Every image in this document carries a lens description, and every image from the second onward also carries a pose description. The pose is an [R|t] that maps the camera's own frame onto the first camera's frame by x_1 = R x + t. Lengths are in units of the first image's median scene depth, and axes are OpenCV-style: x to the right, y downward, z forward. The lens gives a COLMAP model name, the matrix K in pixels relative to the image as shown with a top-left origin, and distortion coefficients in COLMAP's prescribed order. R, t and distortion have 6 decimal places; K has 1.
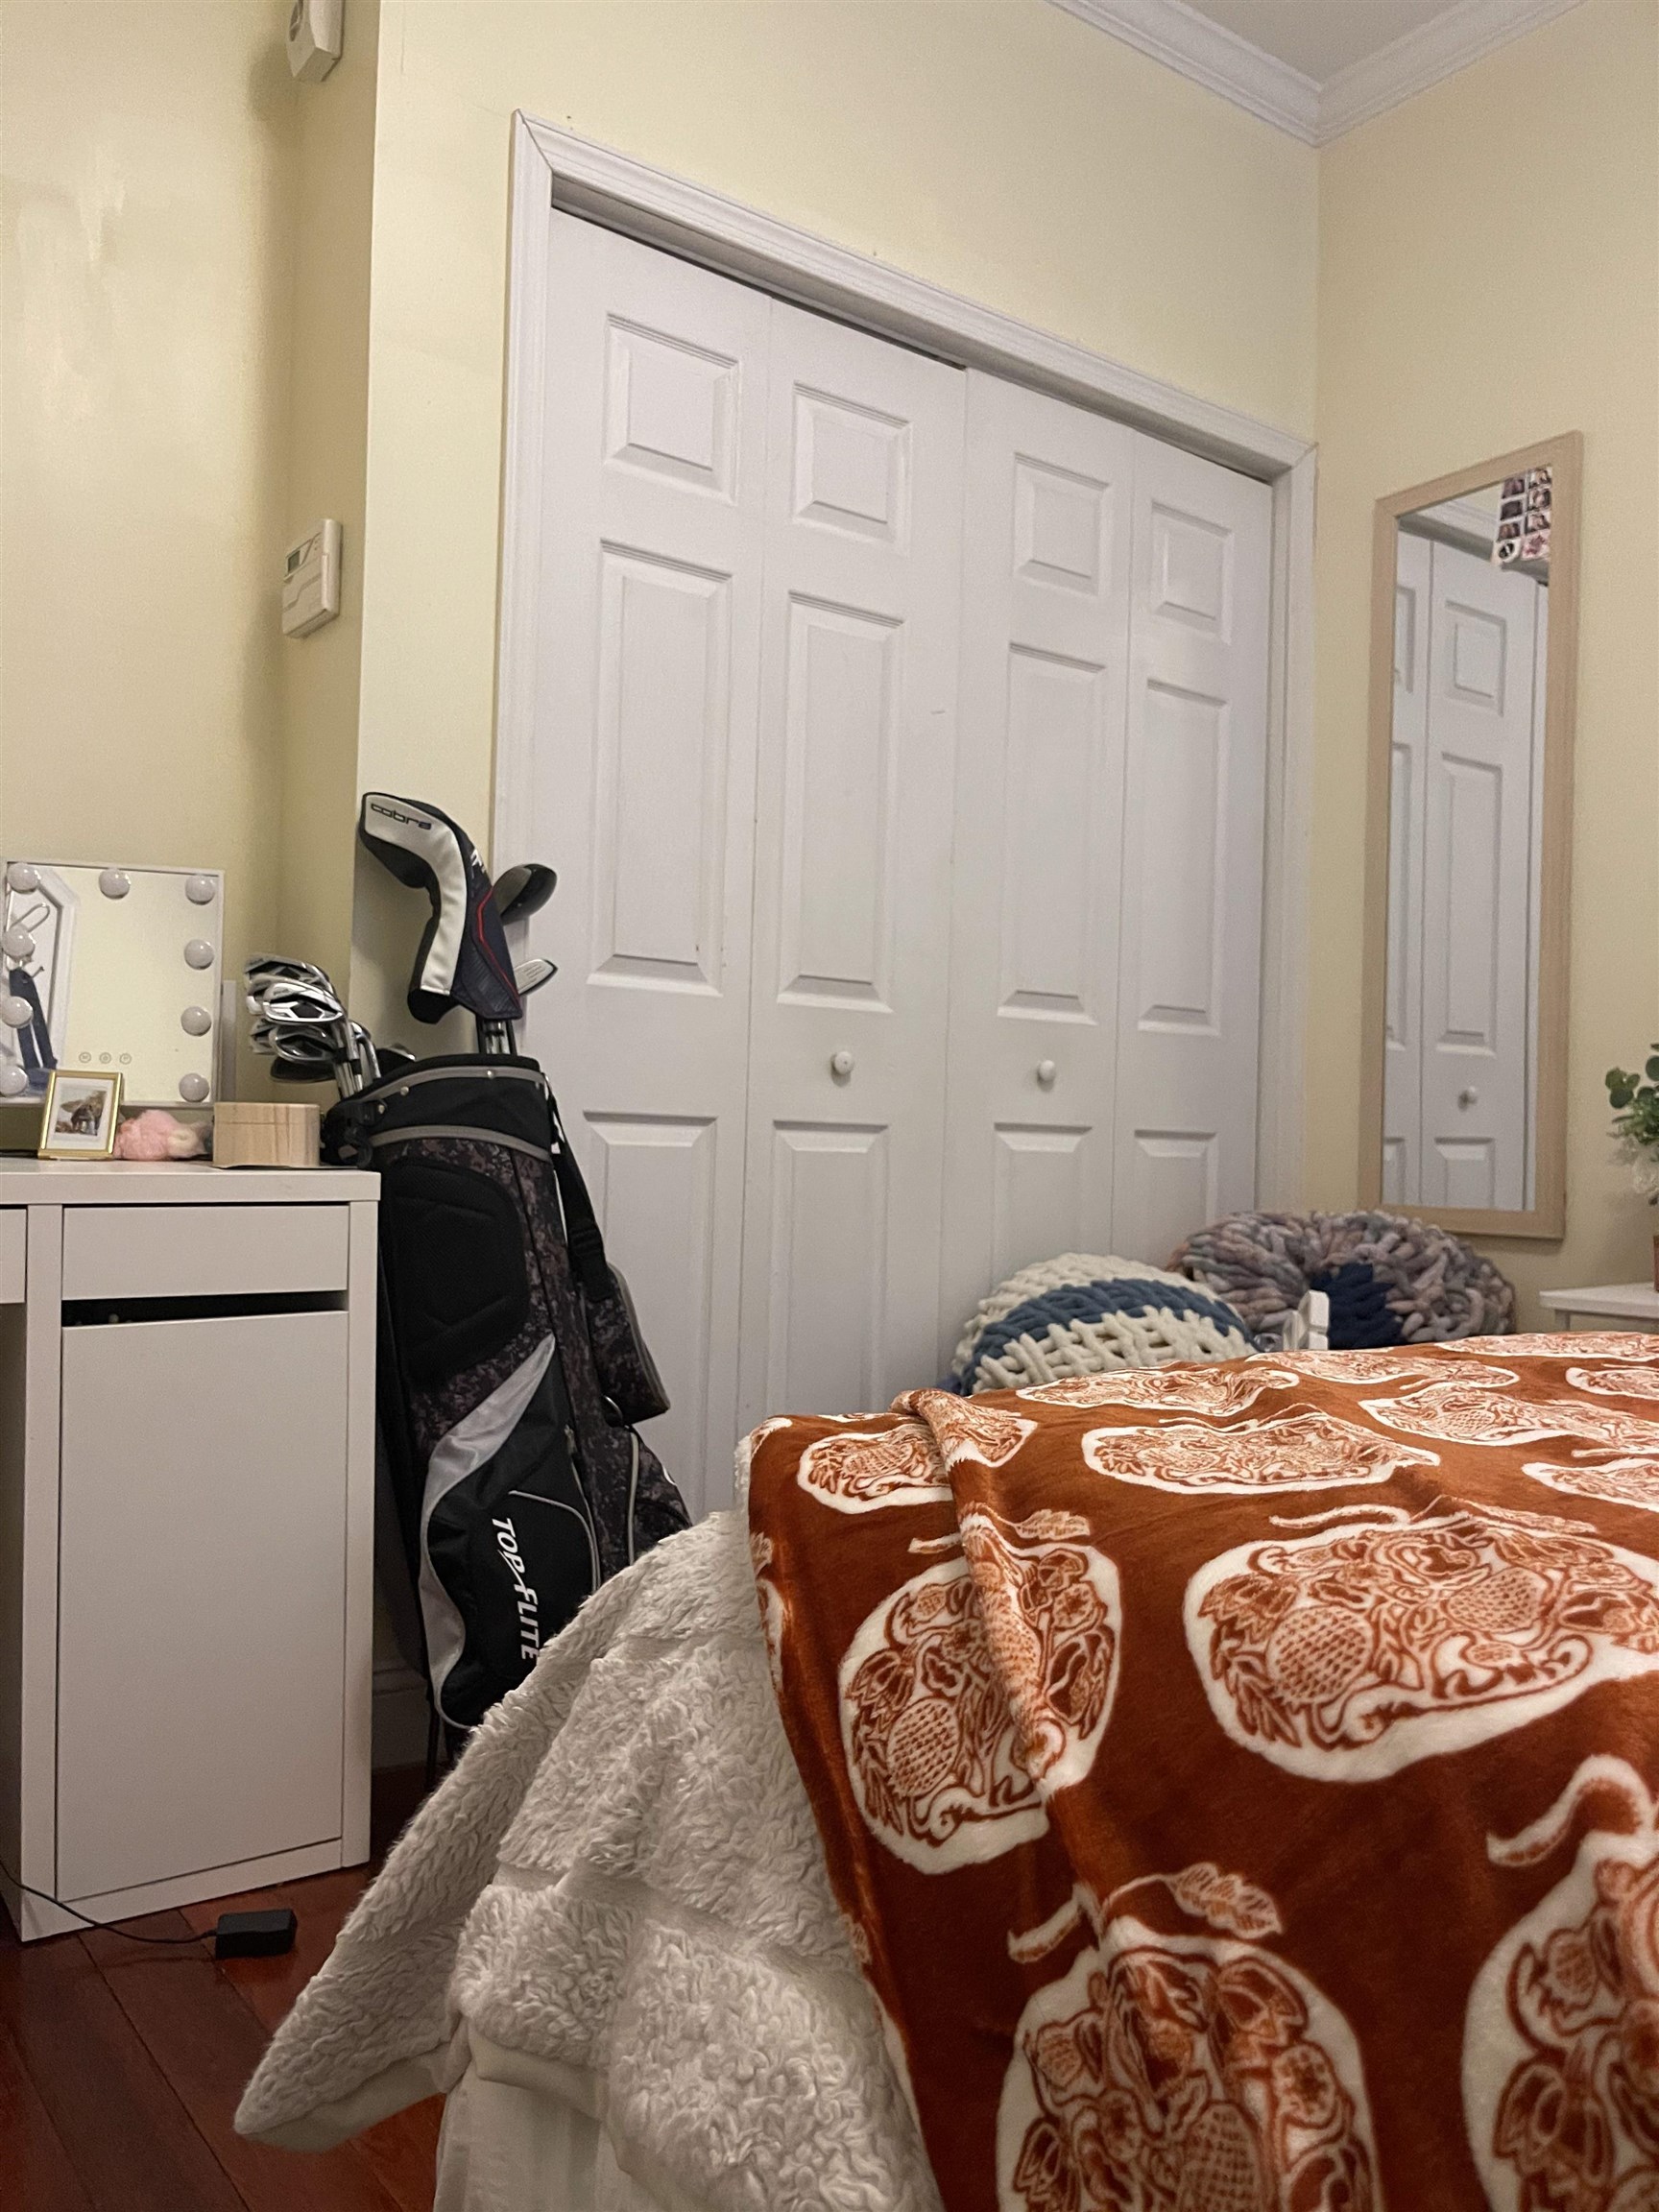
lens RADIAL K [[1656.9, 0, 826.1], [0, 1656.9, 1118.3], [0, 0, 1]] dist [0.028539, -0.051261]
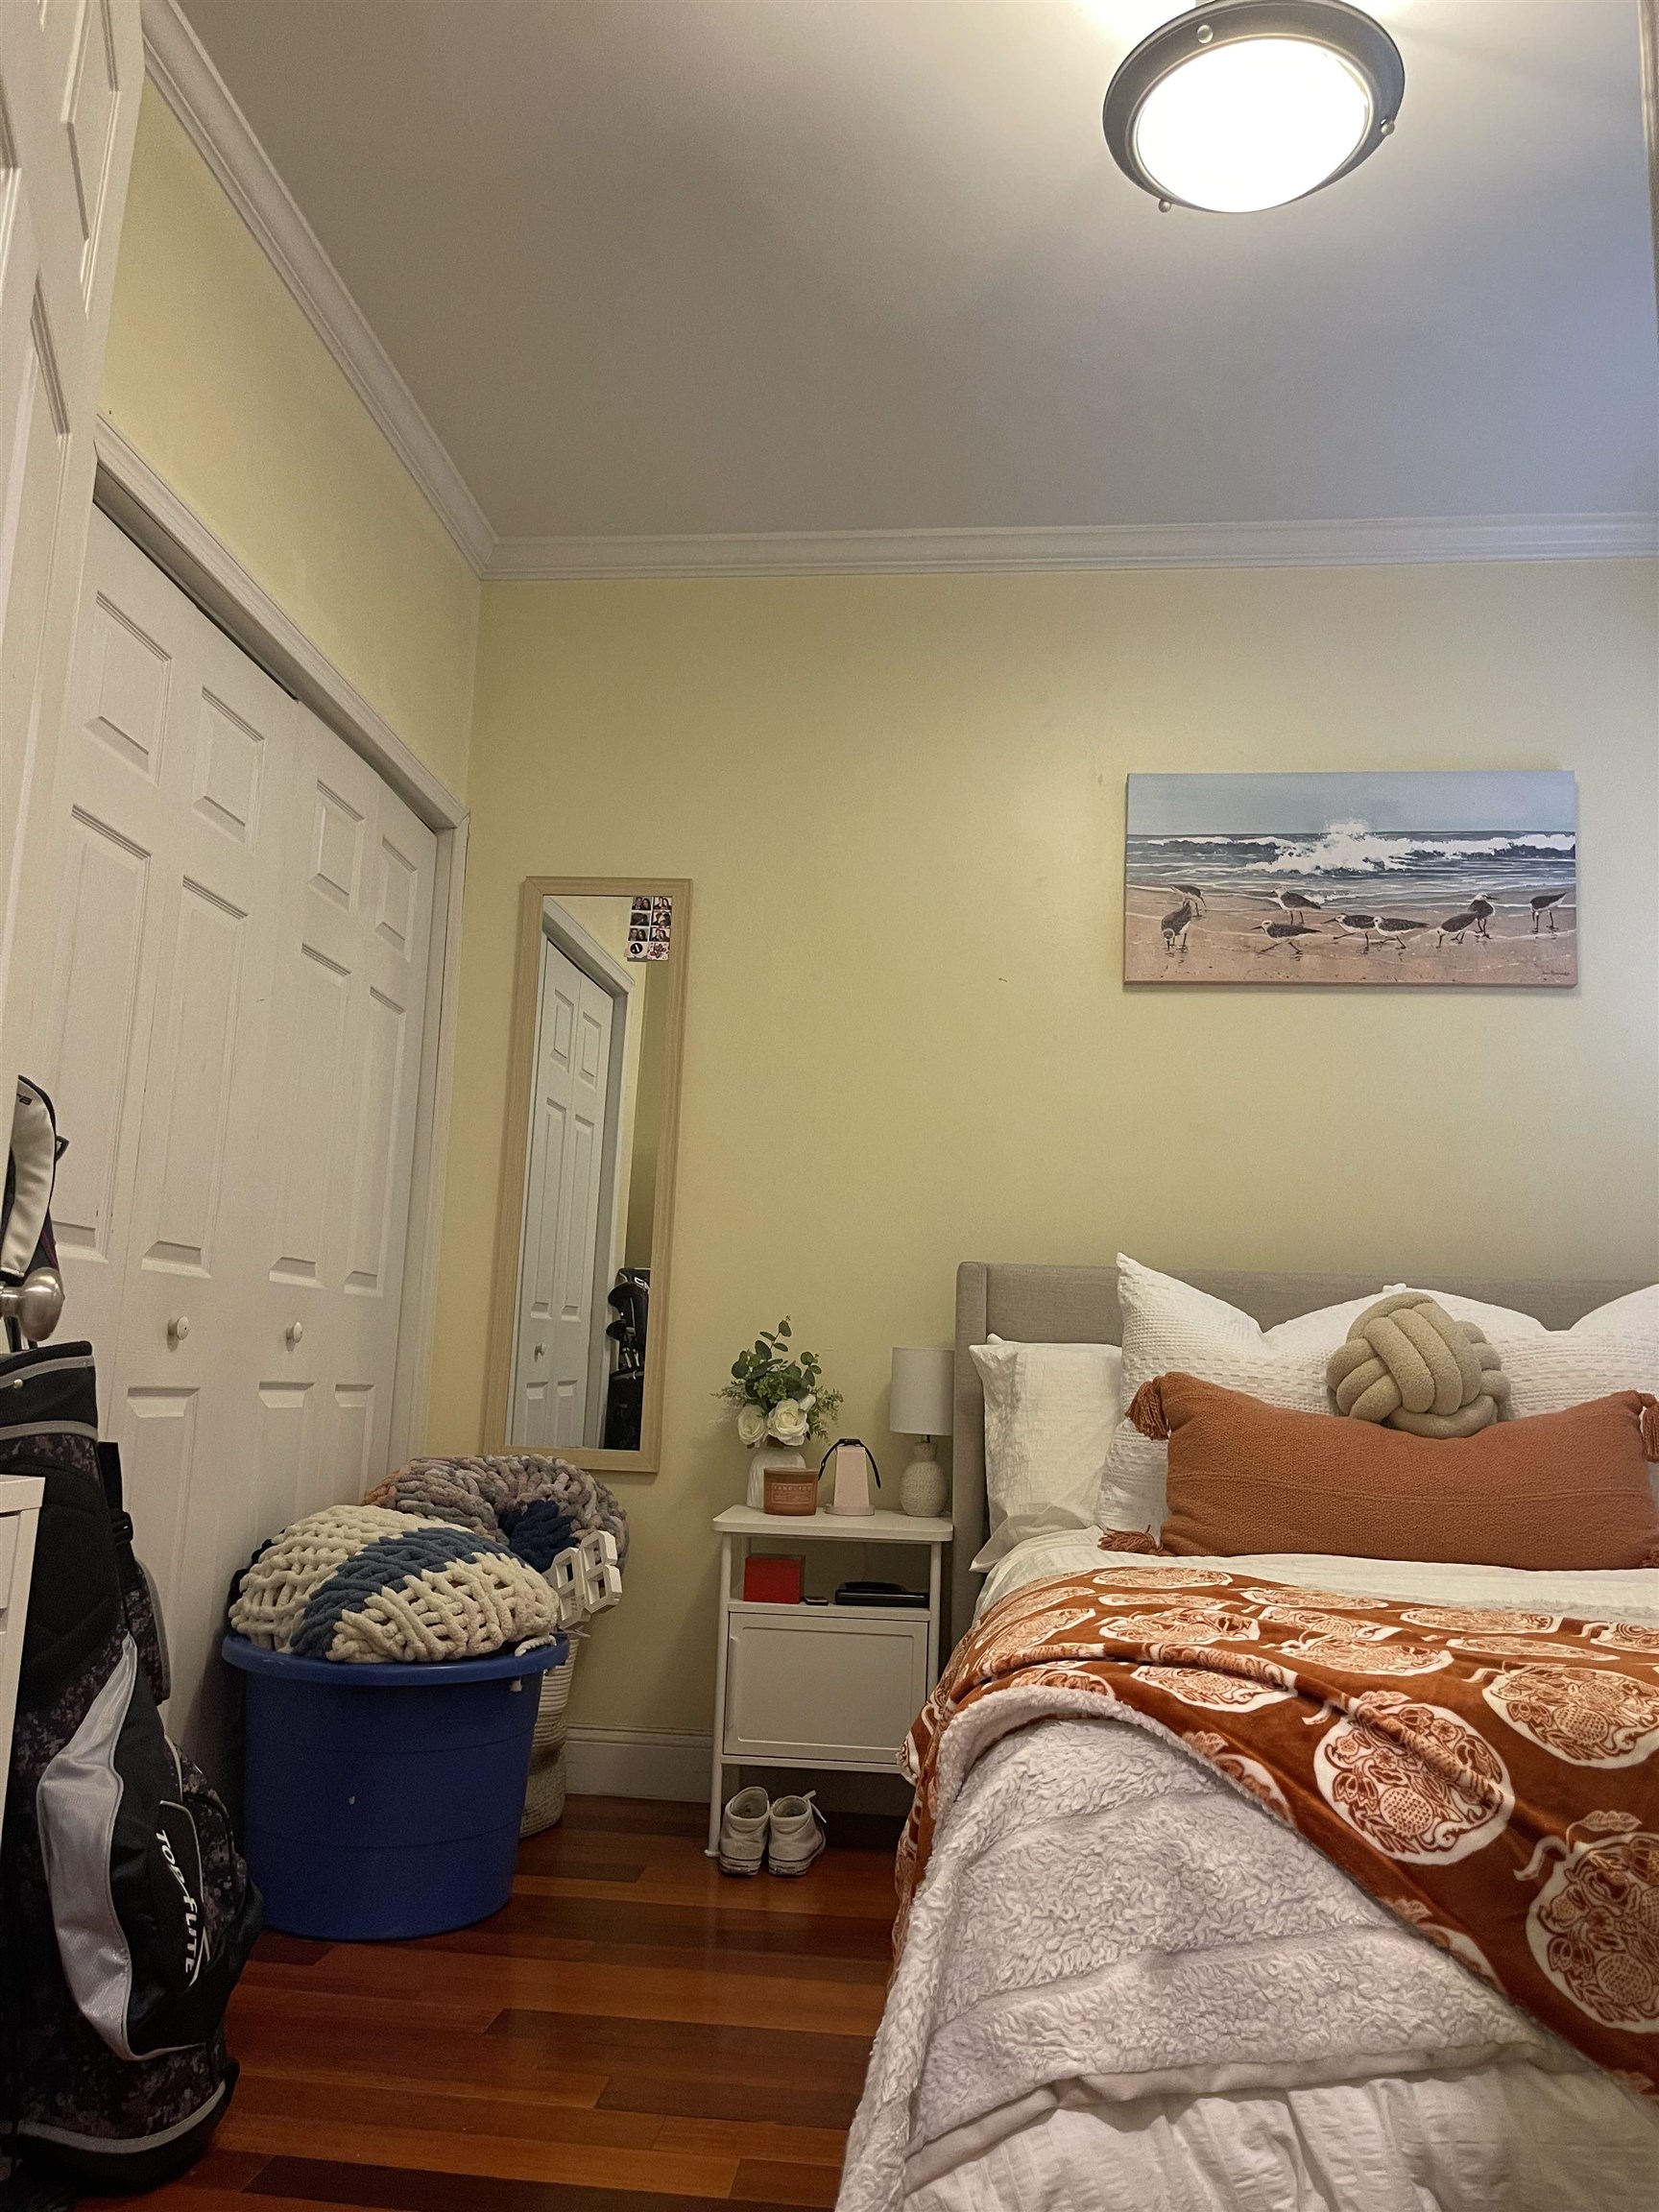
lens RADIAL K [[1612.0, 0, 829.5], [0, 1612.0, 1106.0], [0, 0, 1]] dist [0.032506, -0.073779]
pose [[0.672113, 0.125938, 0.729660, -0.627719], [-0.035061, 0.989737, -0.138531, -0.061035], [-0.739618, 0.067525, 0.669630, 0.032293]]
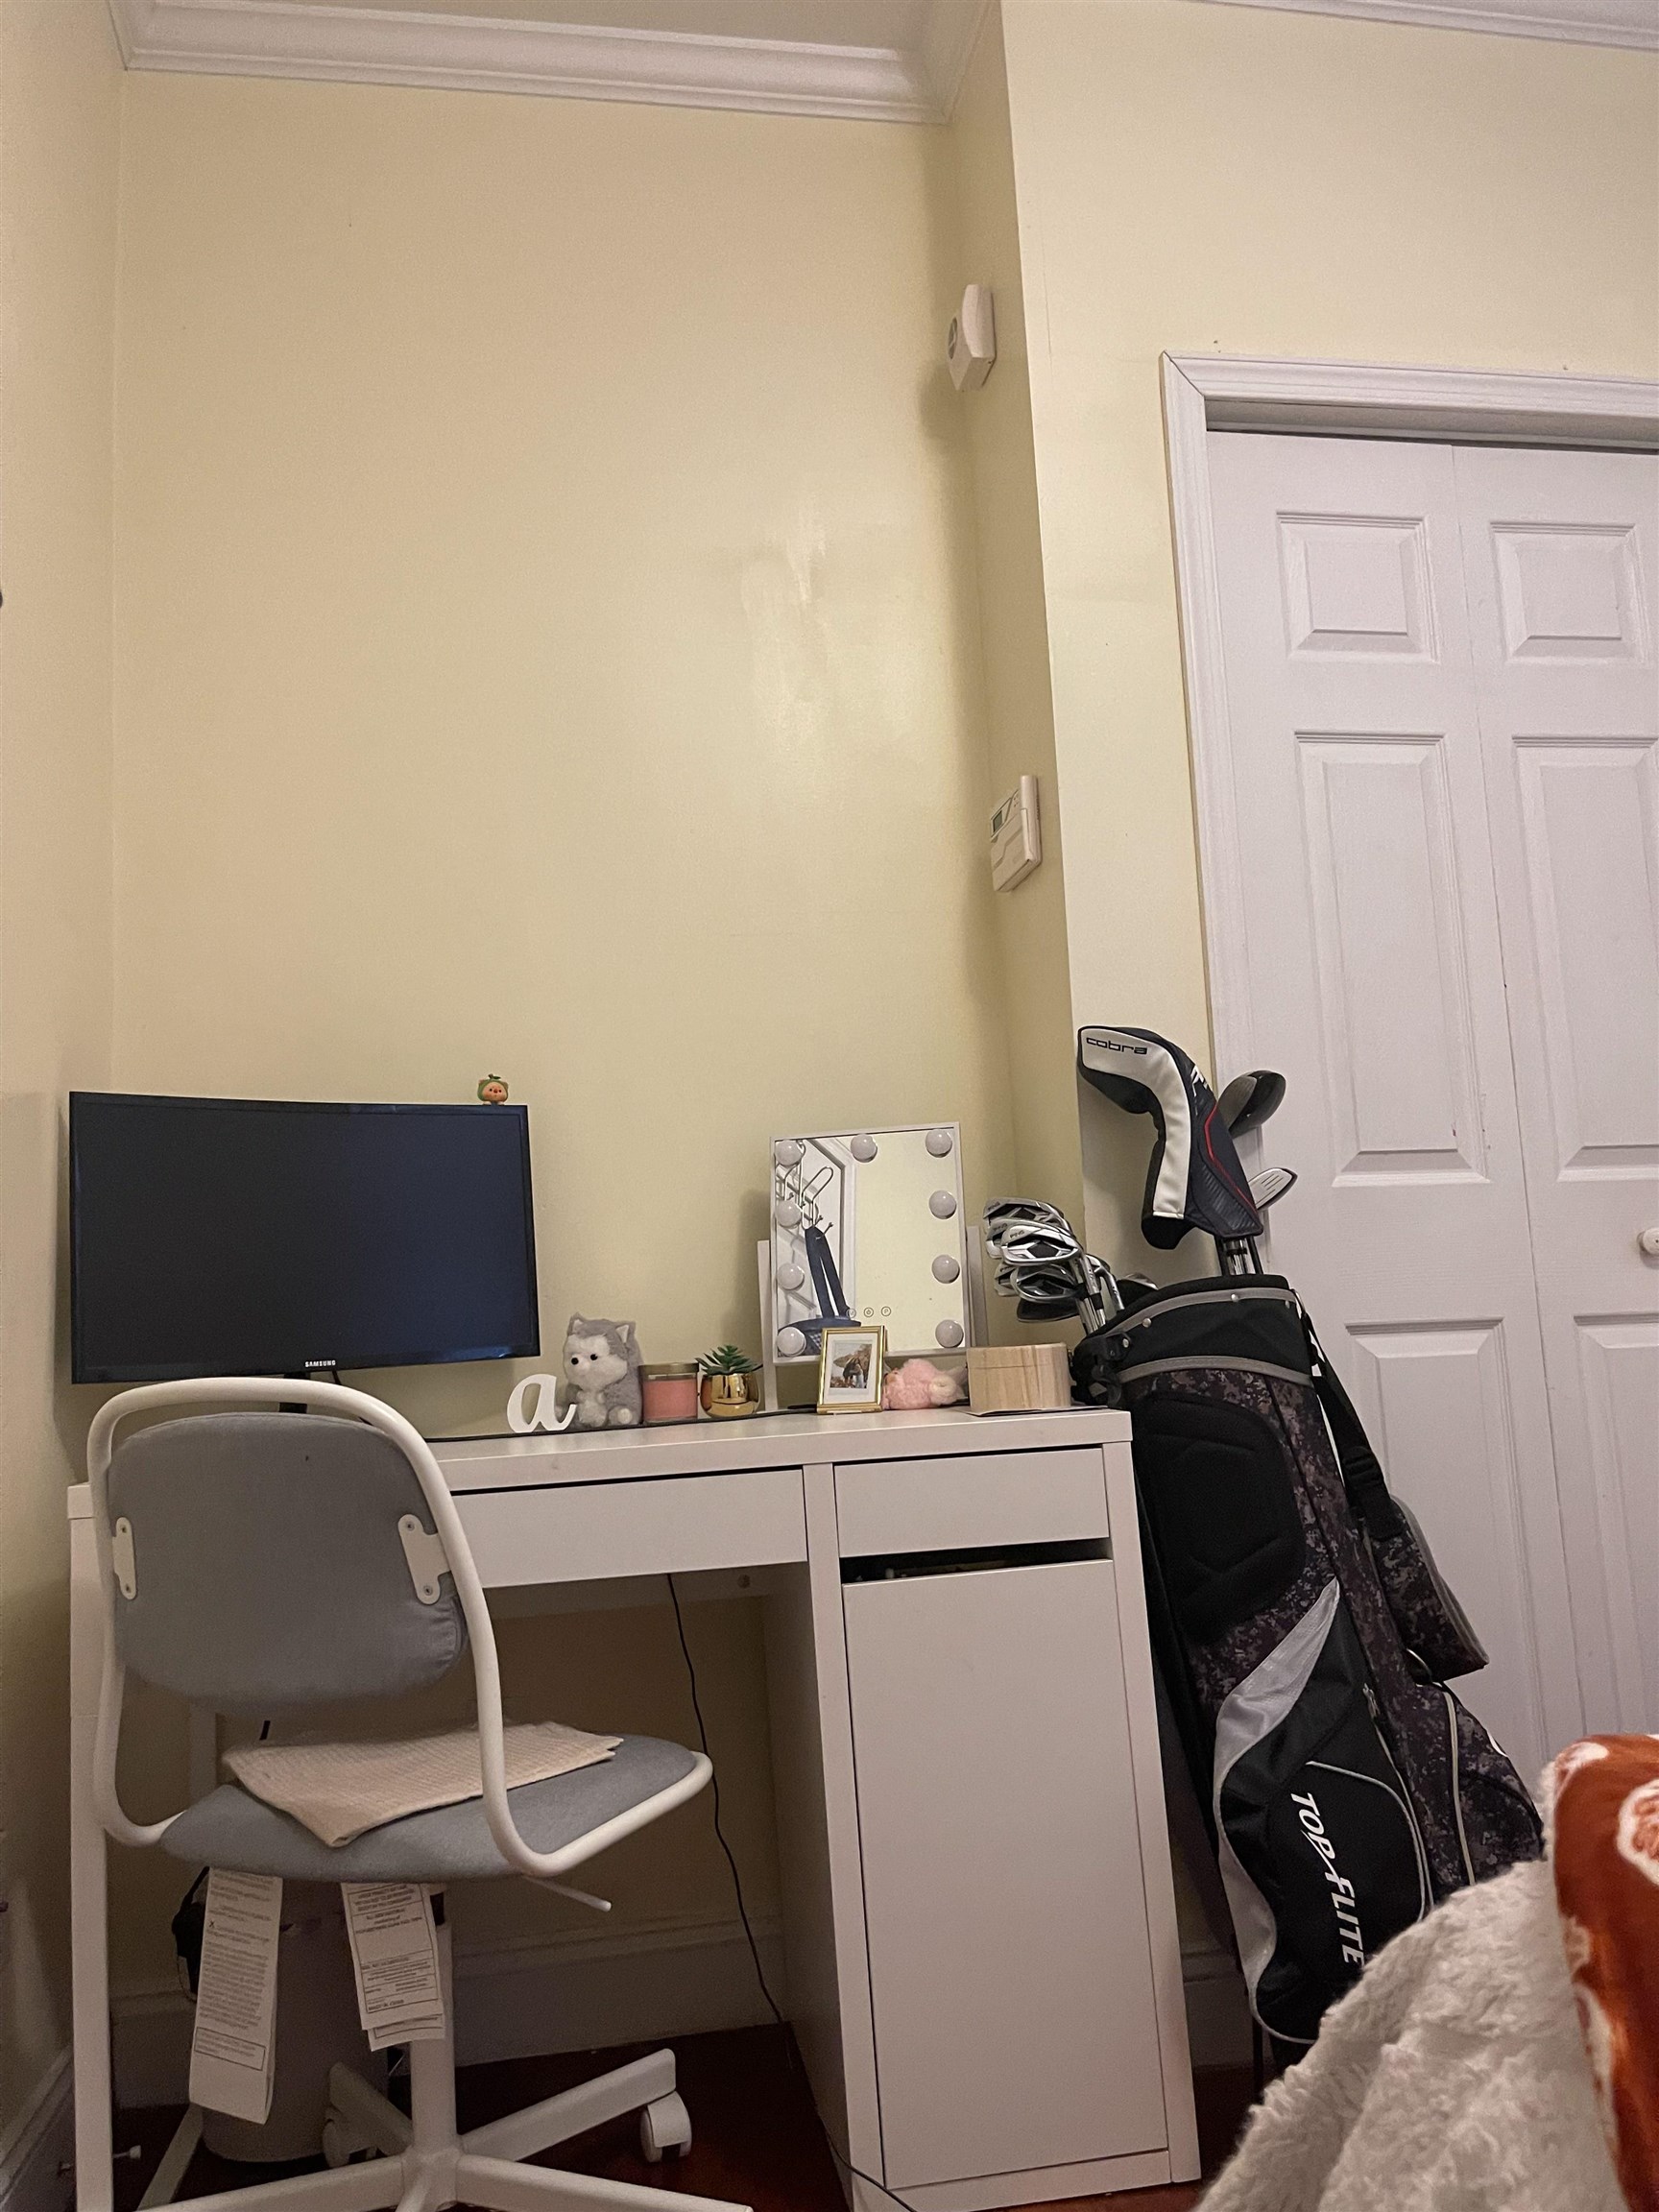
lens RADIAL K [[1653.0, 0, 835.2], [0, 1653.0, 1110.7], [0, 0, 1]] dist [0.065068, -0.095165]
pose [[0.894577, -0.132686, -0.426763, 0.013409], [0.078553, 0.986727, -0.142125, -0.015116], [0.439956, 0.093619, 0.893126, 0.039388]]
